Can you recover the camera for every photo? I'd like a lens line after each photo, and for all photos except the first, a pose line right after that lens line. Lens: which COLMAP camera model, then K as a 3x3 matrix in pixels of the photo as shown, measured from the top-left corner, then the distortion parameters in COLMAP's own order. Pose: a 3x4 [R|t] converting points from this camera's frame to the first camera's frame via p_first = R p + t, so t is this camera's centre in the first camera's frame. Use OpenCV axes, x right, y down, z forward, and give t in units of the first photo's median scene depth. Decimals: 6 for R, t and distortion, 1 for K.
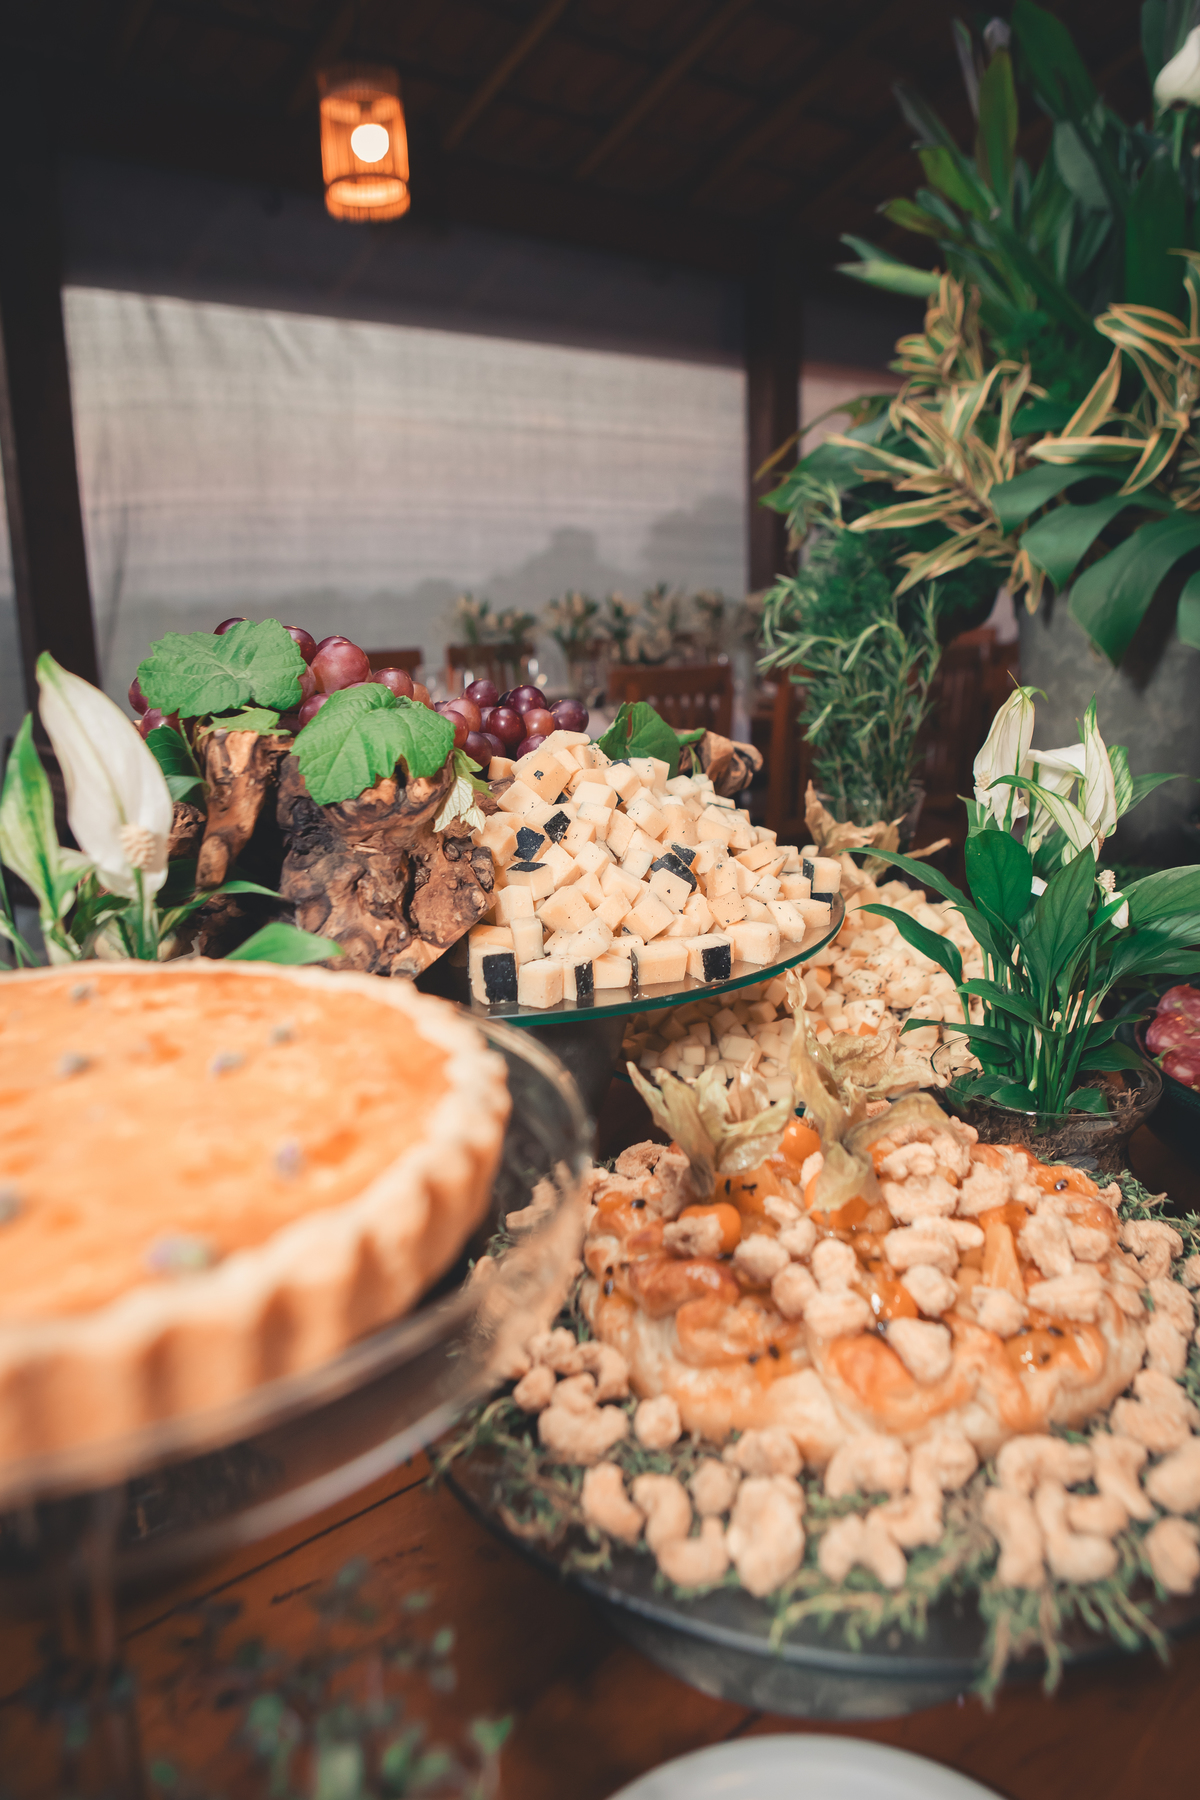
lens RADIAL K [[1226.9, 0, 600.0], [0, 1226.9, 900.0], [0, 0, 1]] dist [-0.004660, -0.001913]
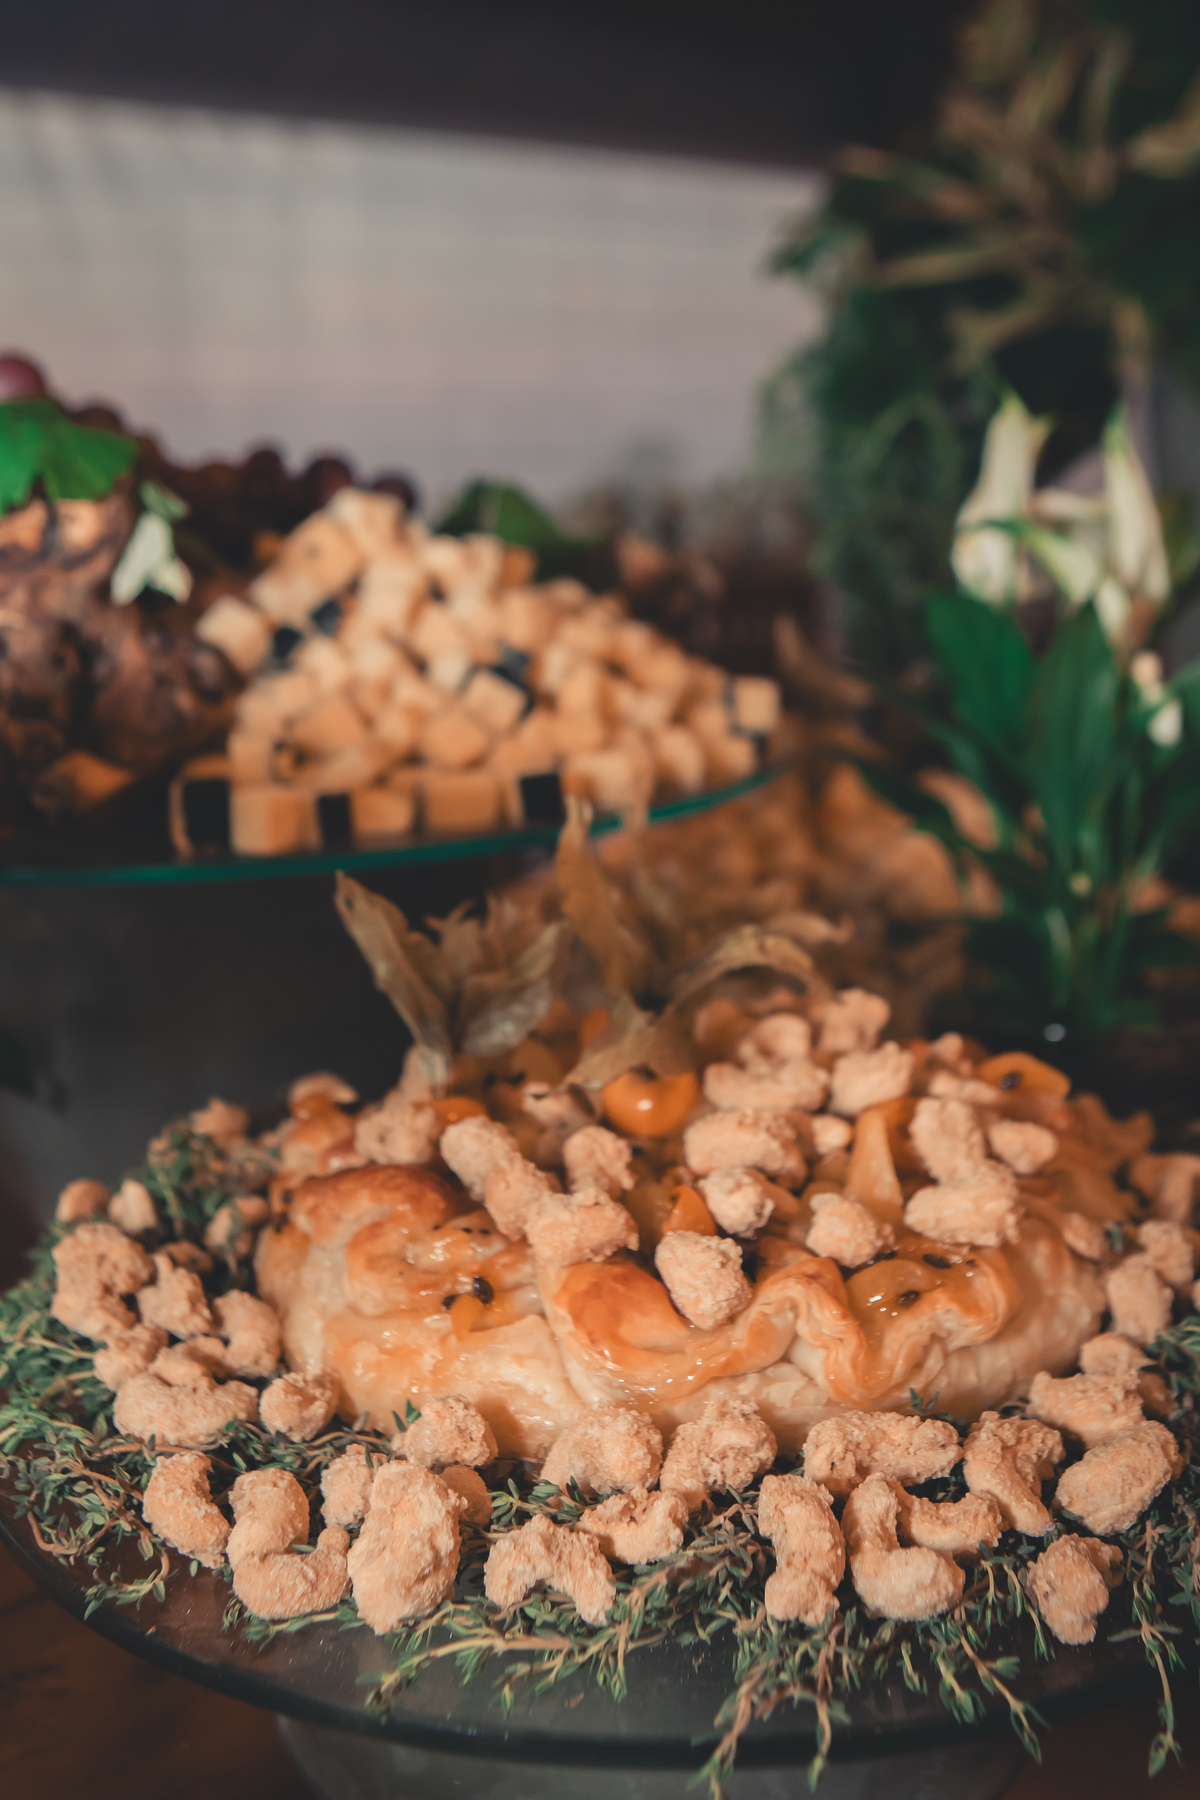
lens RADIAL K [[1703.5, 0, 600.0], [0, 1703.5, 900.0], [0, 0, 1]] dist [-0.019023, -0.011791]
pose [[0.998517, -0.006332, -0.054070, 0.162322], [0.004433, 0.999371, -0.035171, 0.129151], [0.054259, 0.034879, 0.997918, 0.081882]]
